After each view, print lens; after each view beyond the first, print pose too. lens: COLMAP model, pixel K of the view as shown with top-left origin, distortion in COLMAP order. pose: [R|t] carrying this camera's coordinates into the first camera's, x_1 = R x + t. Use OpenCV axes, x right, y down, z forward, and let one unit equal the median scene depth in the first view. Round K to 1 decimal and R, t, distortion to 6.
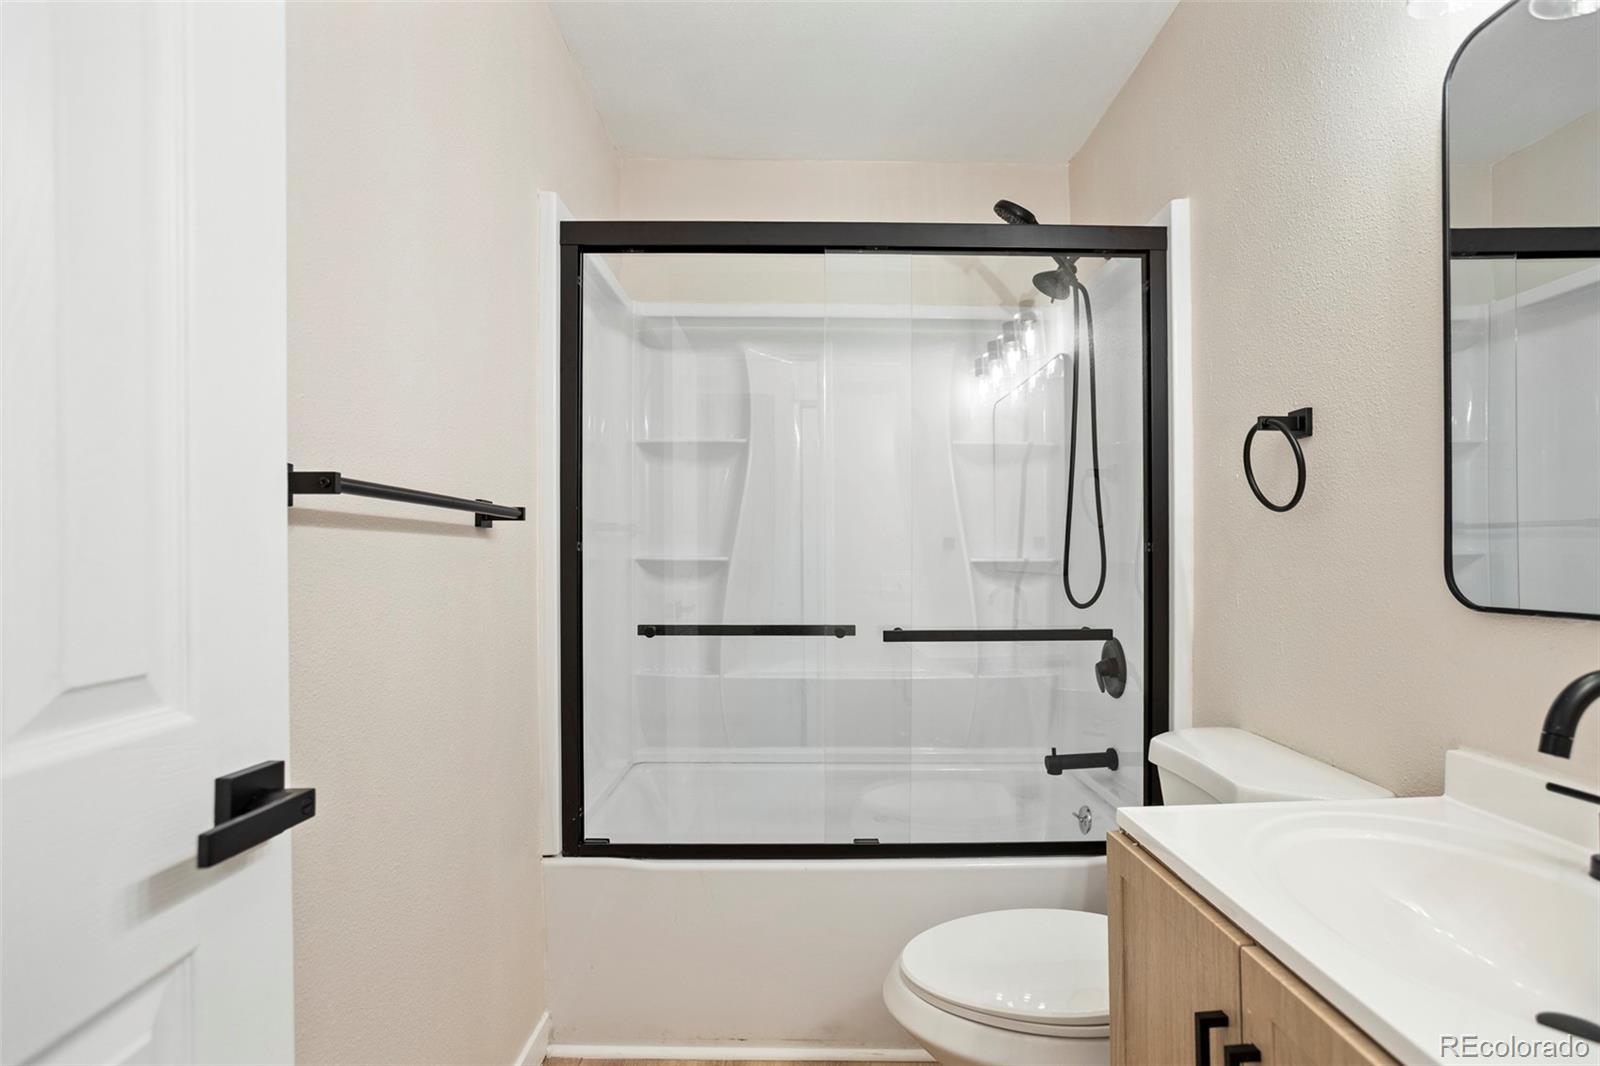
lens RADIAL K [[774.8, 0, 809.5], [0, 774.8, 538.8], [0, 0, 1]] dist [-0.040470, 0.034377]
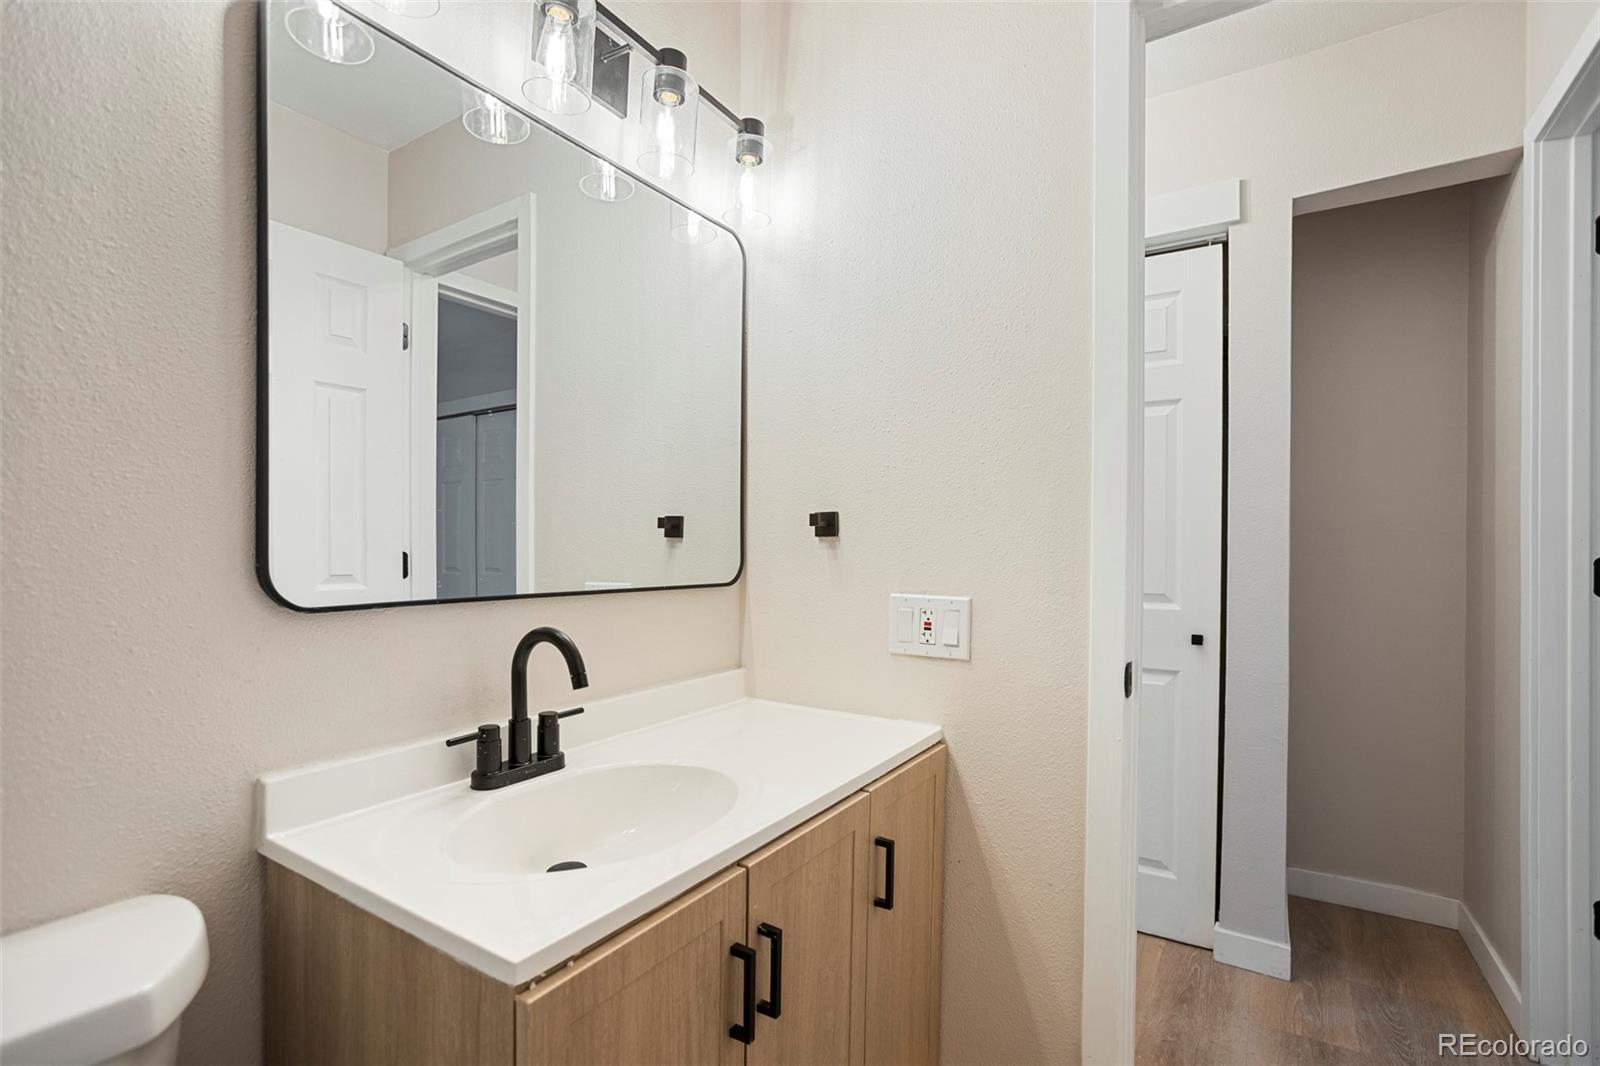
lens RADIAL K [[774.8, 0, 809.5], [0, 774.8, 538.8], [0, 0, 1]] dist [-0.040470, 0.034377]
pose [[-0.851540, 0.006268, 0.524252, -0.073514], [-0.011764, 0.999448, -0.031058, 0.014481], [-0.524158, -0.032615, -0.850997, 0.816859]]
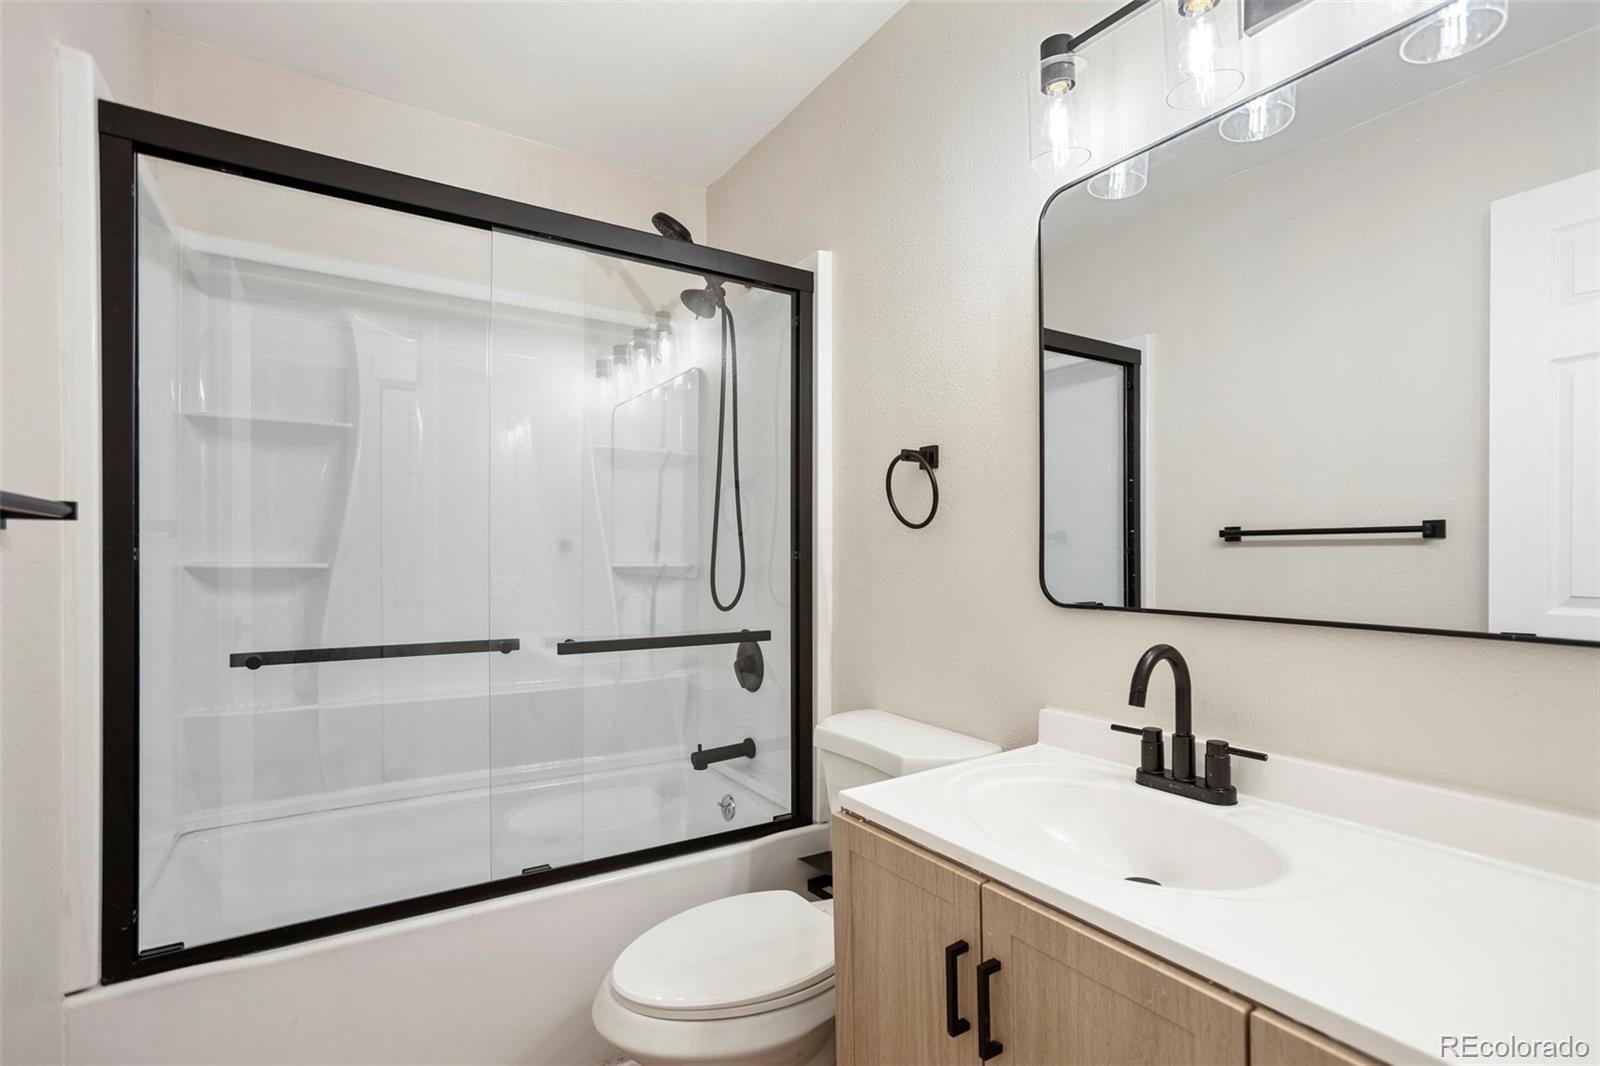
lens RADIAL K [[774.8, 0, 809.5], [0, 774.8, 538.8], [0, 0, 1]] dist [-0.040470, 0.034377]
pose [[0.846785, 0.011638, 0.531808, -0.142337], [-0.013078, 0.999914, -0.001059, -0.011935], [-0.531775, -0.006059, 0.846864, 0.035020]]
